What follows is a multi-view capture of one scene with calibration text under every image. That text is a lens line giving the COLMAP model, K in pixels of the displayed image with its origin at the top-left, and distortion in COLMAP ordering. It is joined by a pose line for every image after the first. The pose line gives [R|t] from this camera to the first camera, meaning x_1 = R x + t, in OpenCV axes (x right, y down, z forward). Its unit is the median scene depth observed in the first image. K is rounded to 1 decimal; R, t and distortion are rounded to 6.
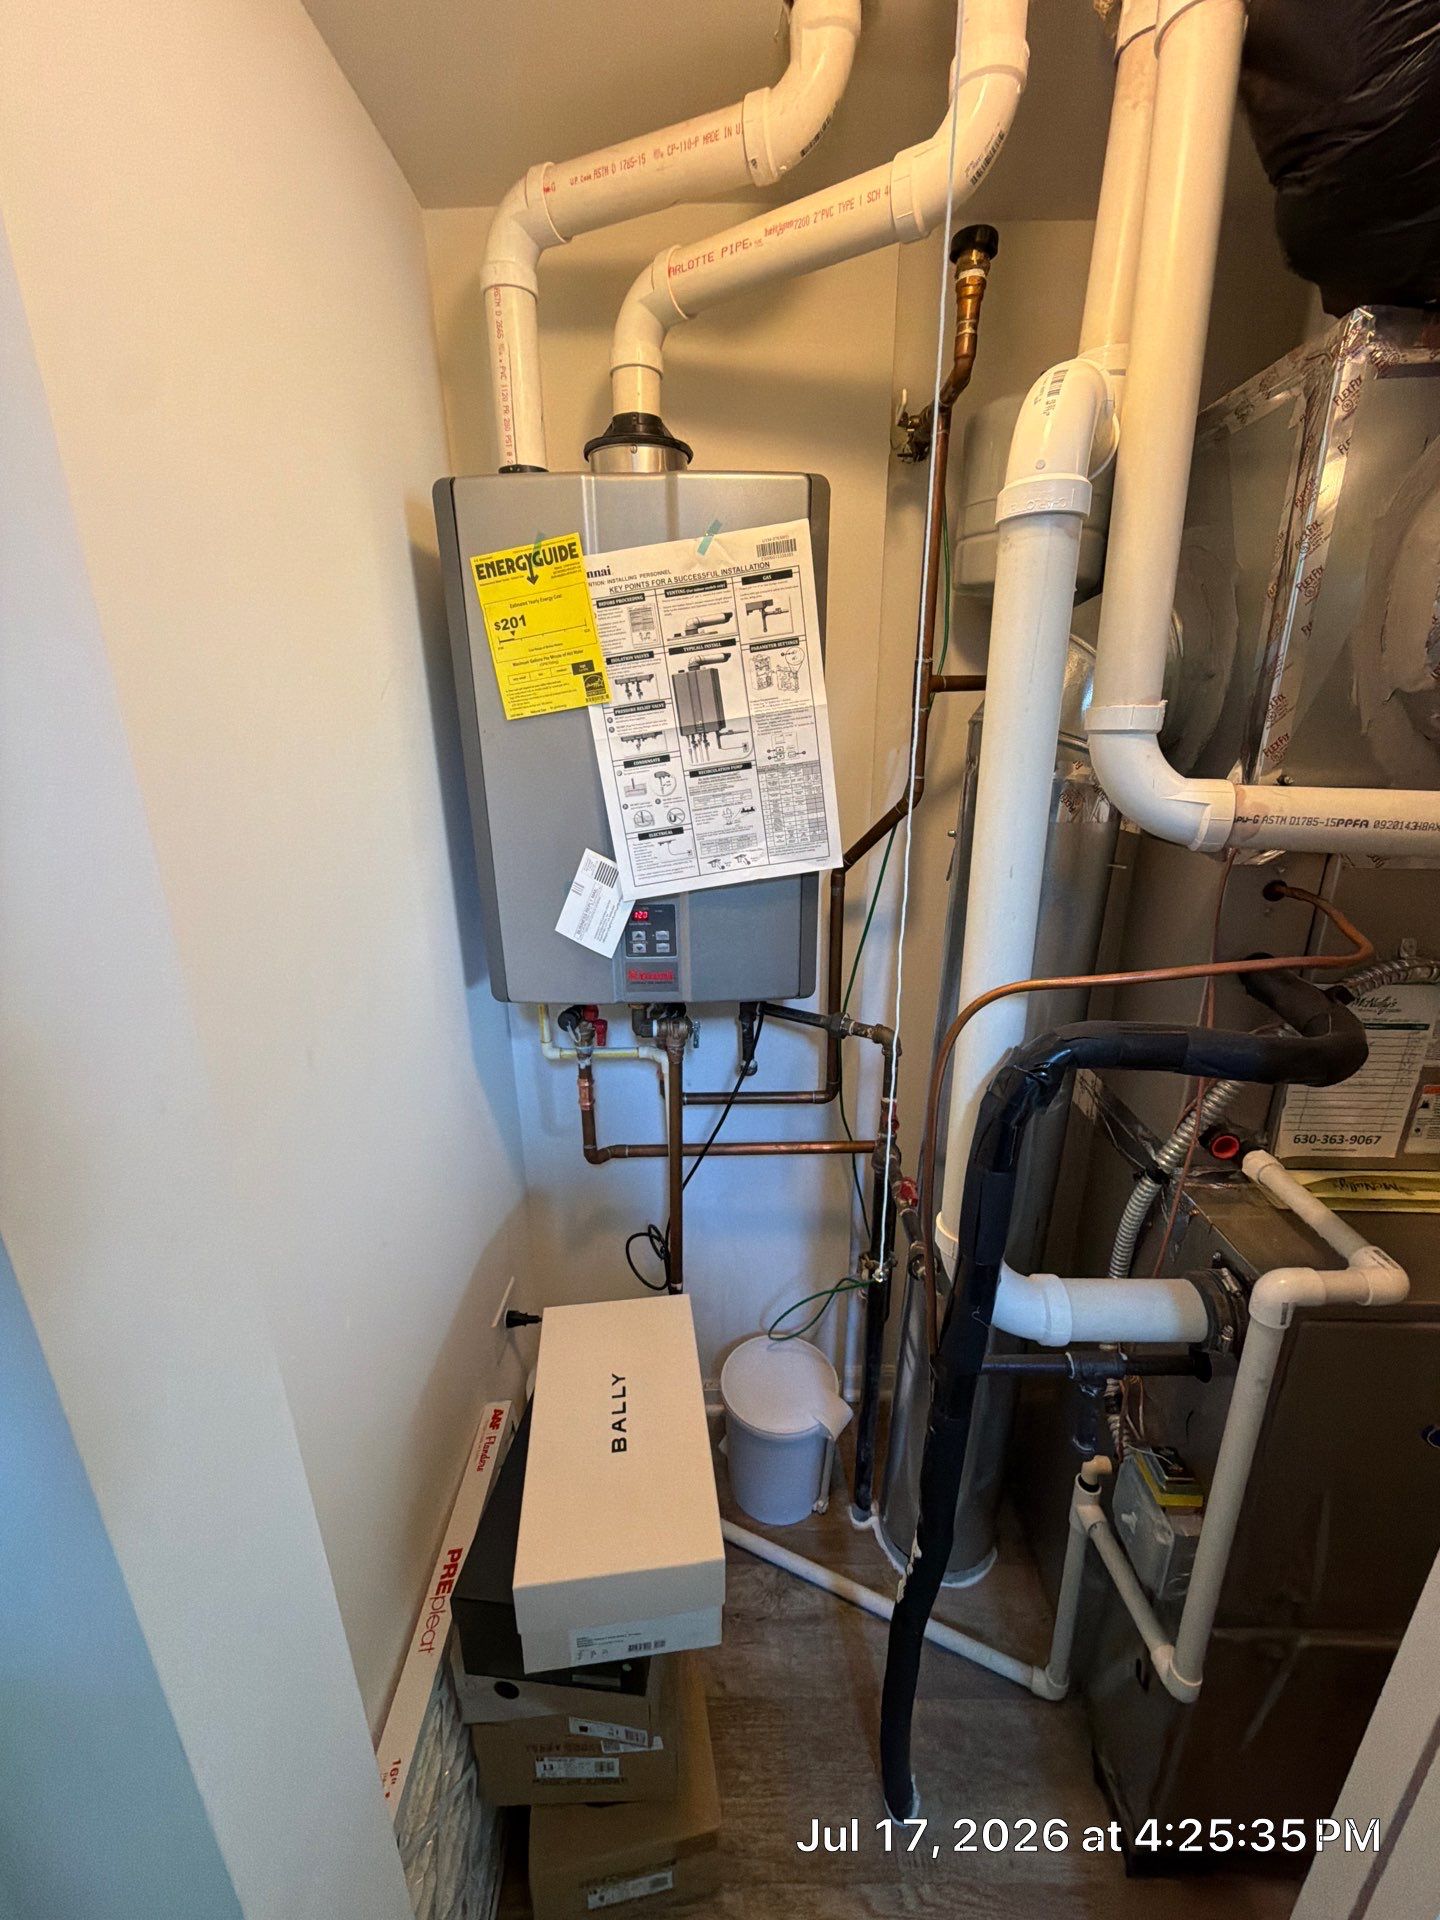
lens RADIAL K [[803.7, 0, 720.0], [0, 803.7, 960.0], [0, 0, 1]] dist [0.000189, -0.000053]
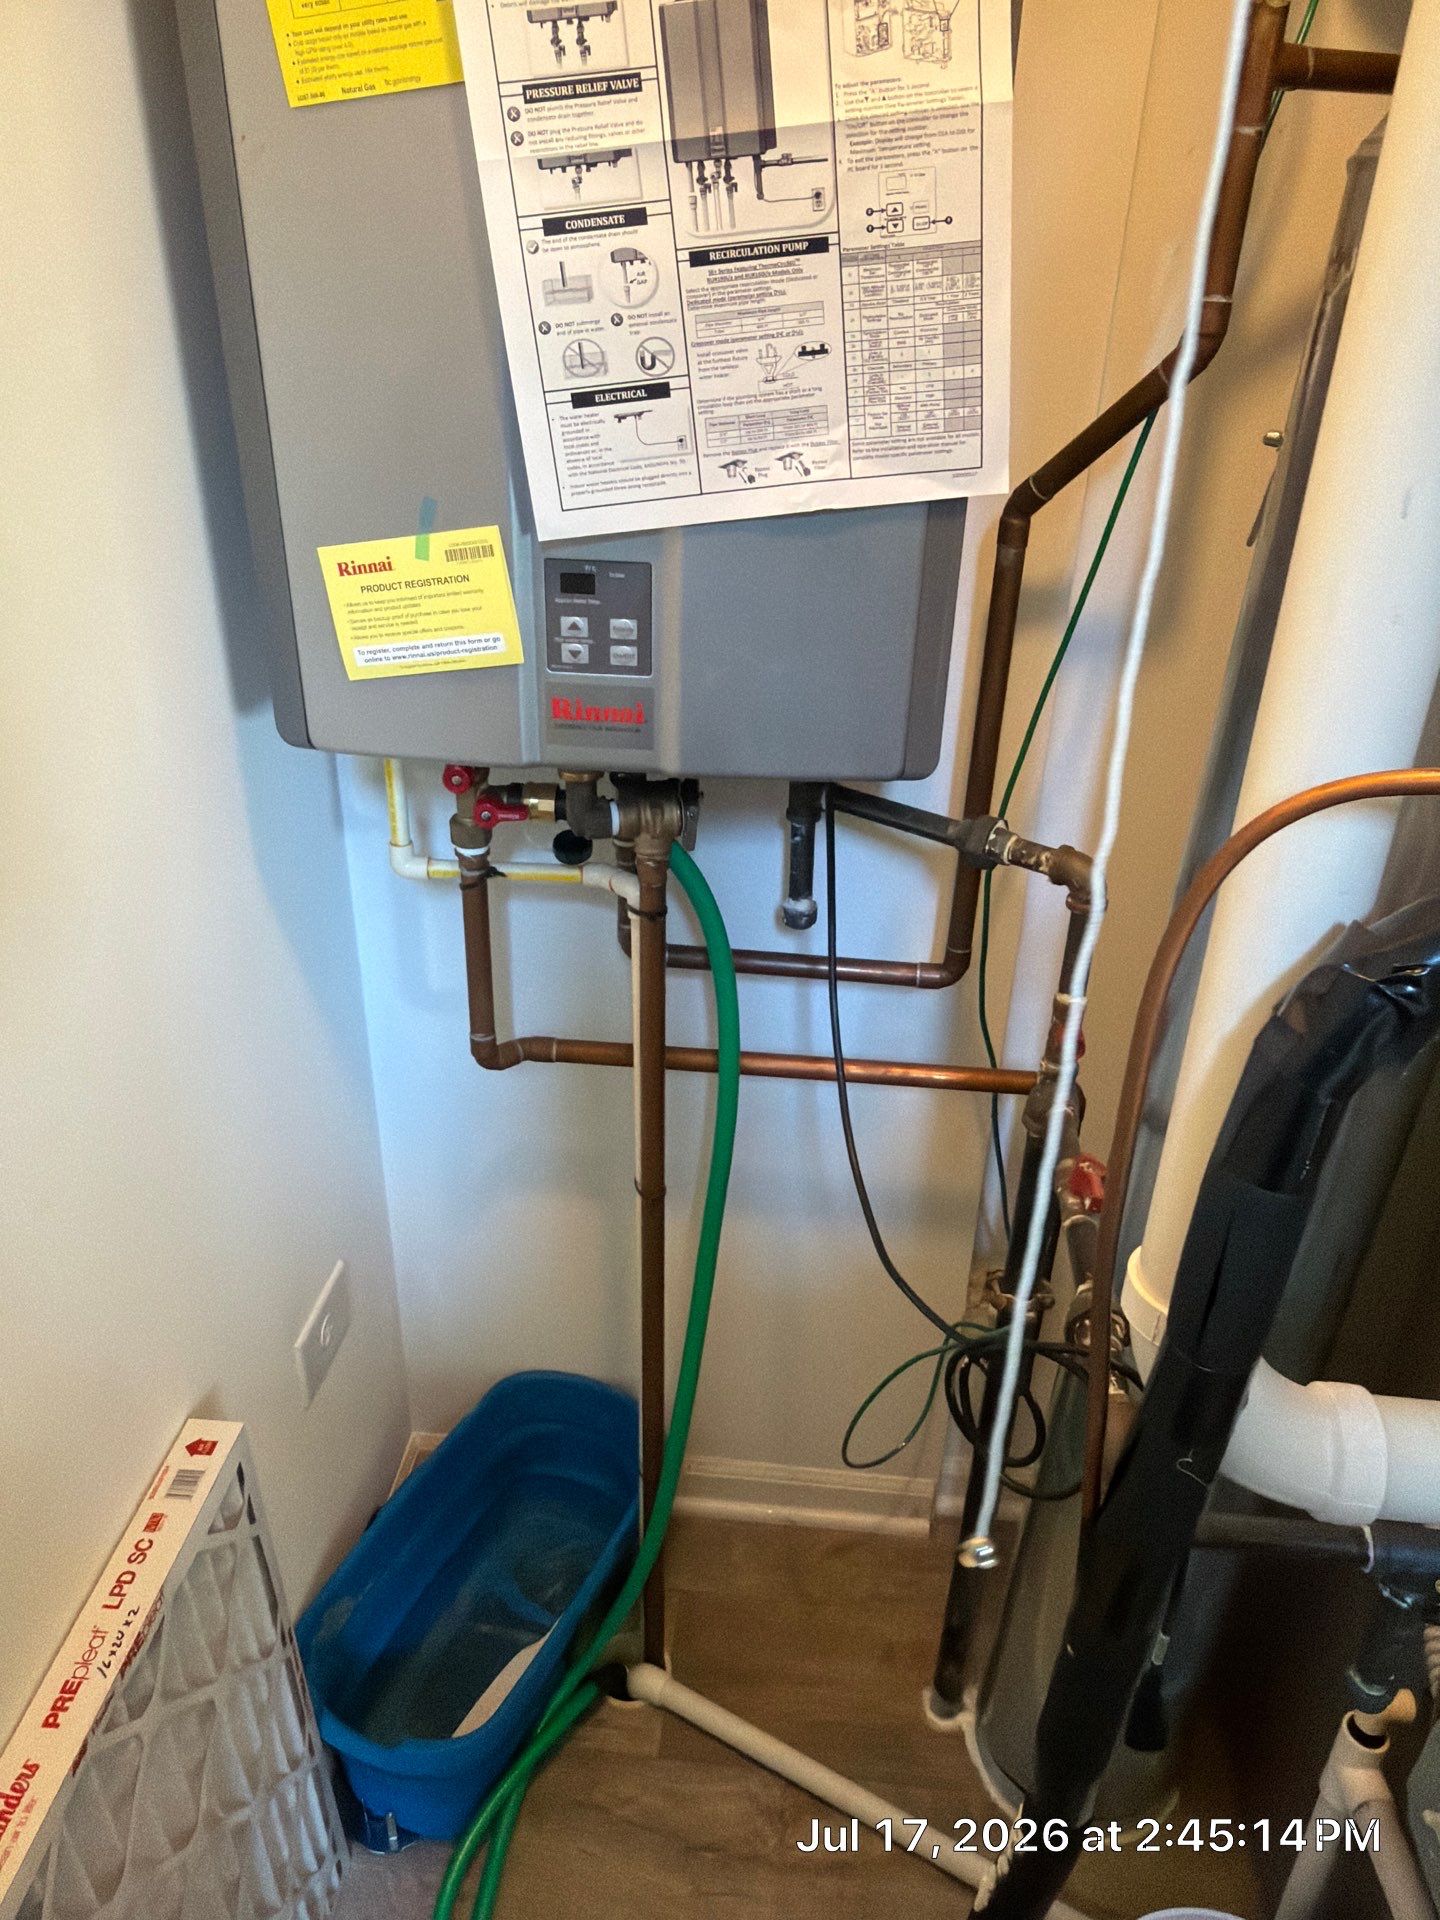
lens RADIAL K [[1408.1, 0, 720.0], [0, 1408.1, 960.0], [0, 0, 1]] dist [-0.000059, -0.001404]
pose [[0.995571, 0.075596, -0.055882, 0.049253], [-0.064503, 0.981747, 0.178919, 0.009747], [0.068387, -0.174522, 0.982275, 0.156330]]
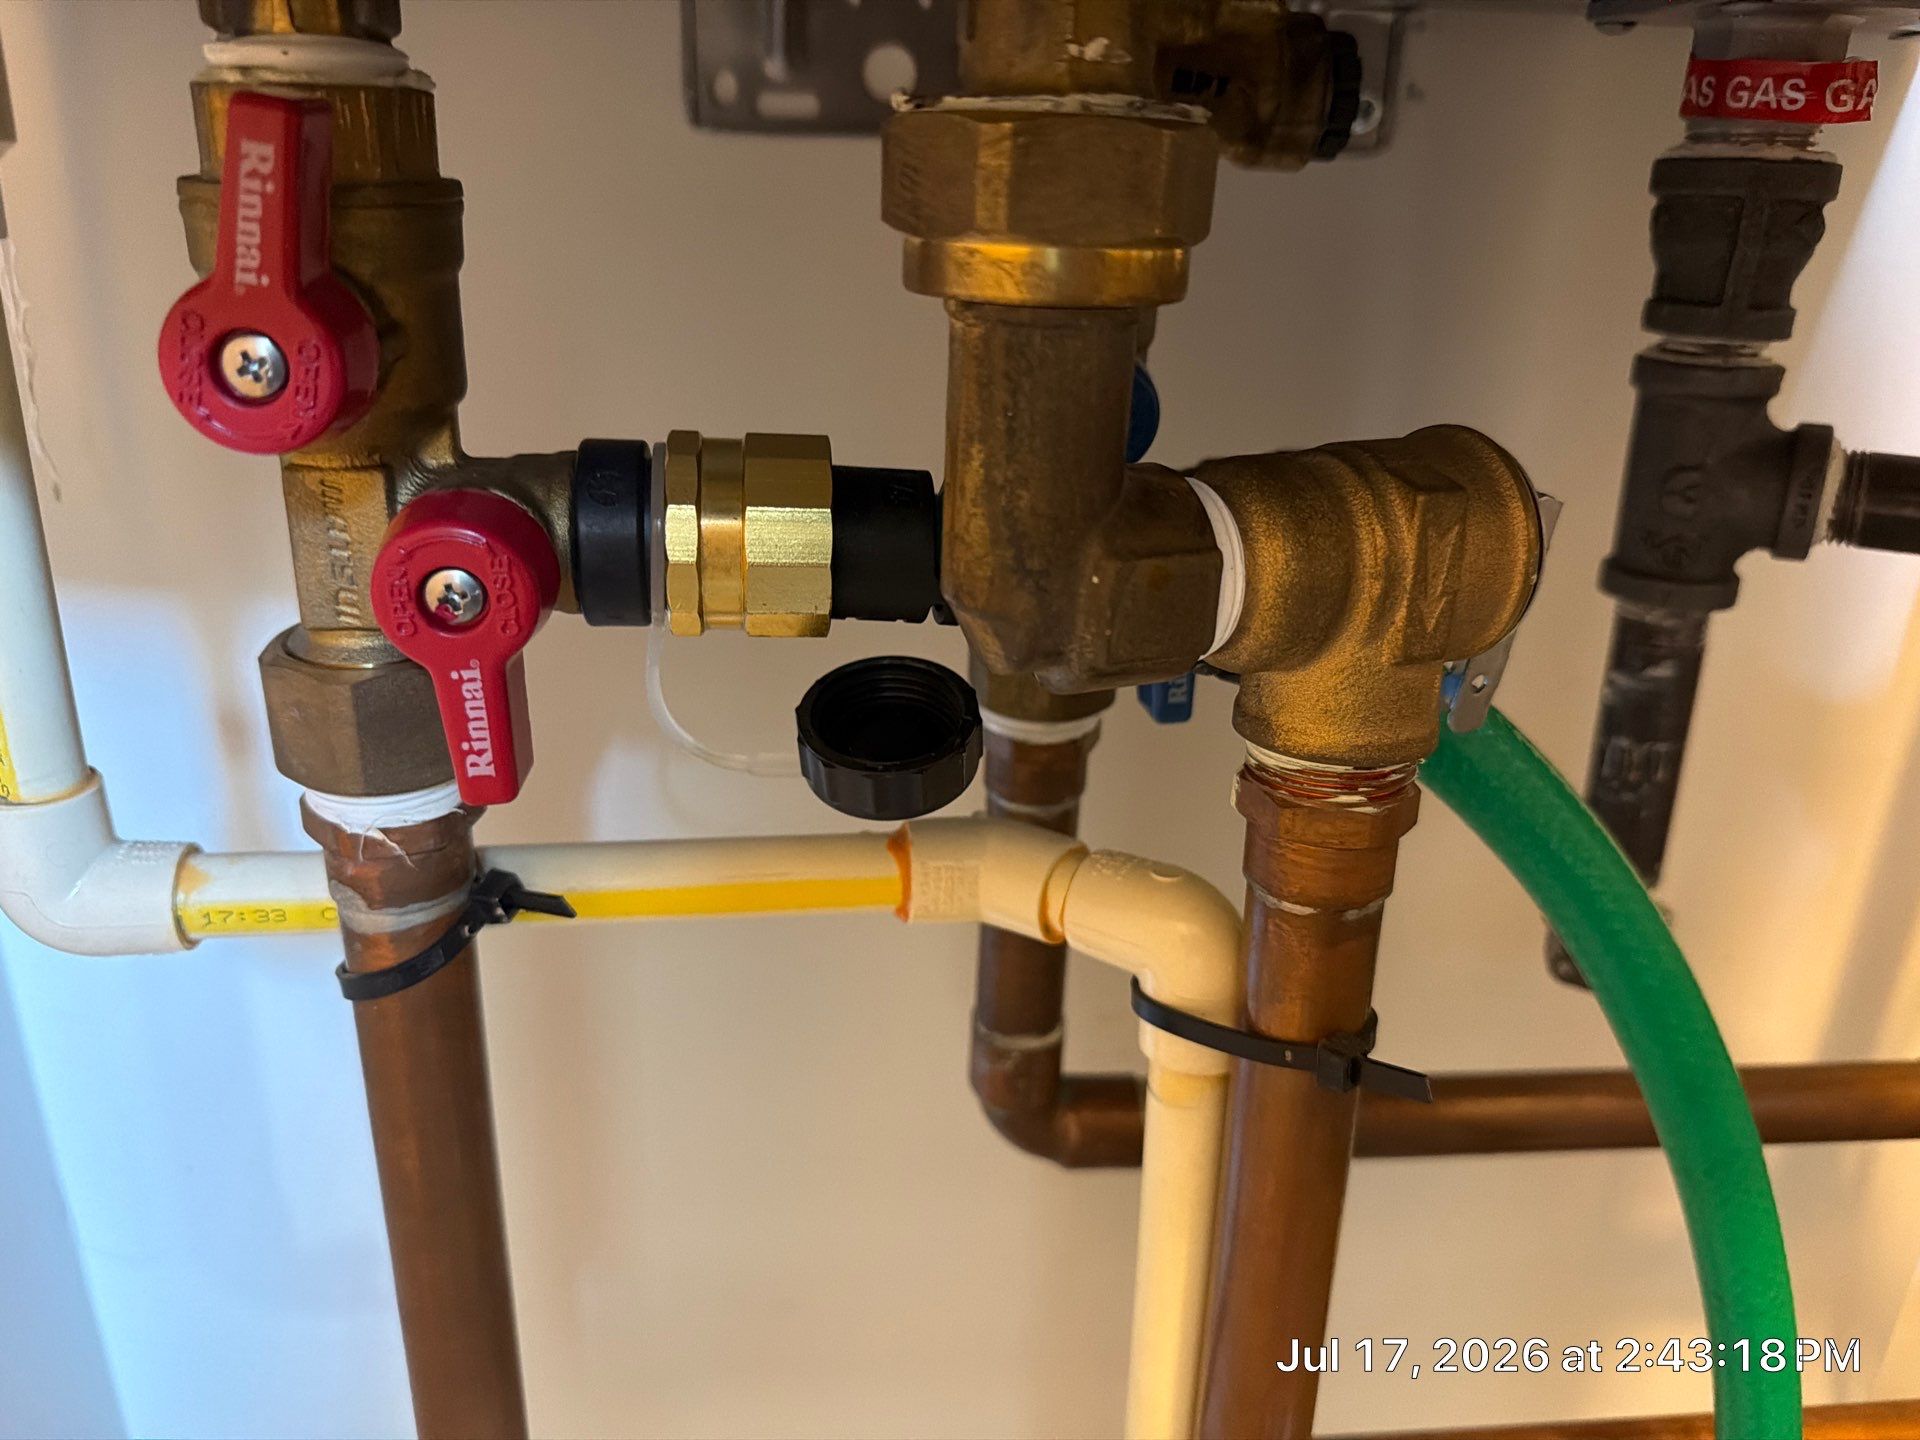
lens RADIAL K [[1370.3, 0, 960.0], [0, 1370.3, 720.0], [0, 0, 1]] dist [-0.004510, -0.004307]
pose [[0.993355, 0.009314, 0.114717, -0.145891], [-0.016842, 0.997754, 0.064833, 0.106008], [-0.113855, -0.066334, 0.991280, 1.008051]]
